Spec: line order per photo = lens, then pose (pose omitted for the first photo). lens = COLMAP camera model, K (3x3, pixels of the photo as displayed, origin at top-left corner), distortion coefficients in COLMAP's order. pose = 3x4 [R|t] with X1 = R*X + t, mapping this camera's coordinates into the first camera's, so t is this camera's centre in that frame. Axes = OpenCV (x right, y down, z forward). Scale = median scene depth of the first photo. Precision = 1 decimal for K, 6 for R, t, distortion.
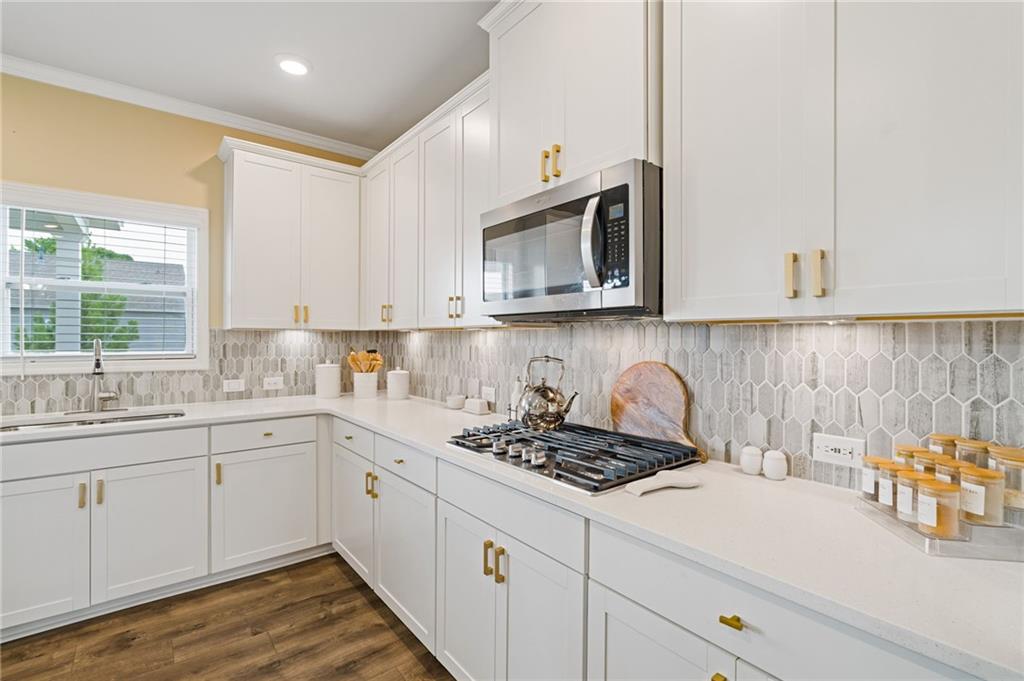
lens RADIAL K [[467.2, 0, 511.8], [0, 467.2, 339.4], [0, 0, 1]] dist [-0.000423, 0.000412]
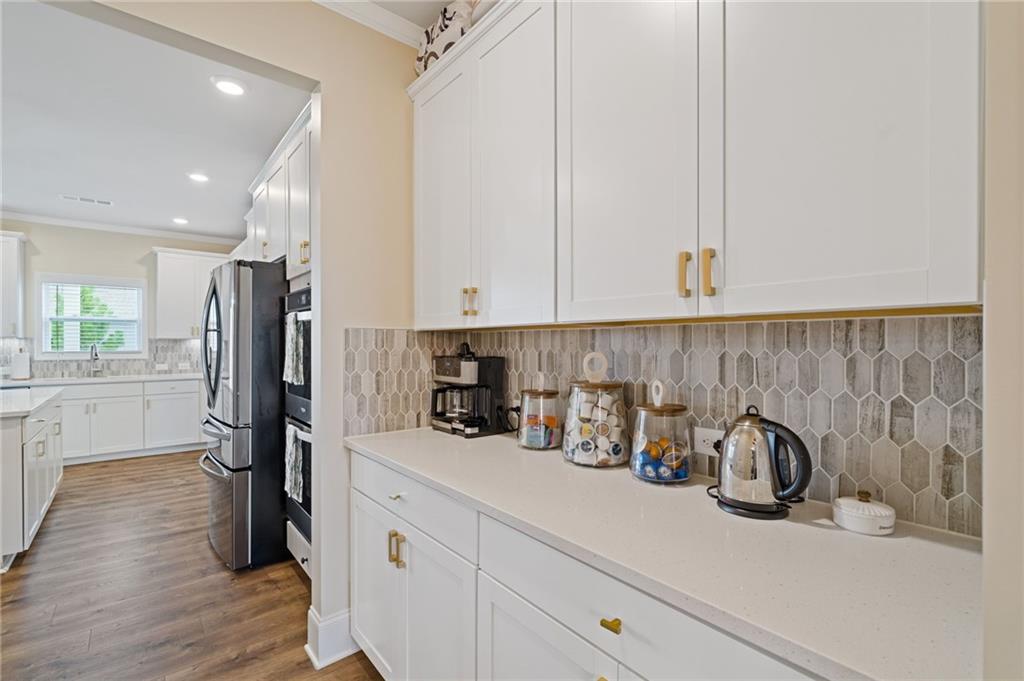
lens RADIAL K [[466.6, 0, 510.4], [0, 466.6, 347.2], [0, 0, 1]] dist [-0.000067, 0.000199]
pose [[0.999933, -0.004196, 0.010773, 1.015108], [0.004156, 0.999984, 0.003733, 0.016615], [-0.010789, -0.003688, 0.999935, -1.170119]]
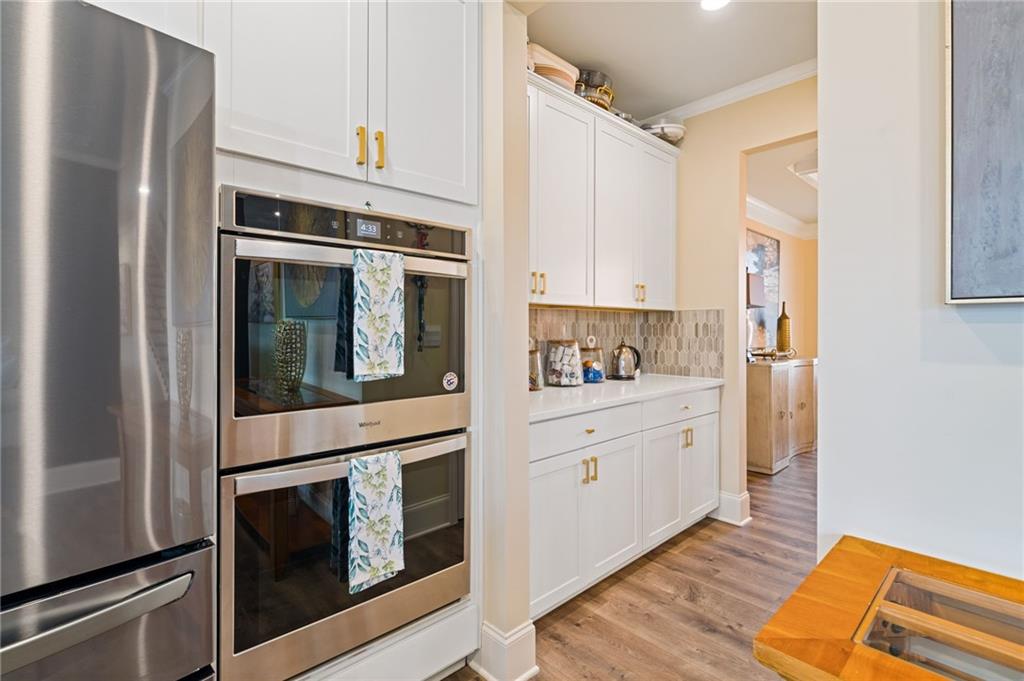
lens RADIAL K [[477.8, 0, 510.8], [0, 477.8, 332.4], [0, 0, 1]] dist [-0.001781, -0.000096]
pose [[-0.084190, -0.015010, 0.996337, 0.043082], [-0.000091, 0.999887, 0.015056, 0.031584], [-0.996450, 0.001177, -0.084181, -0.336260]]
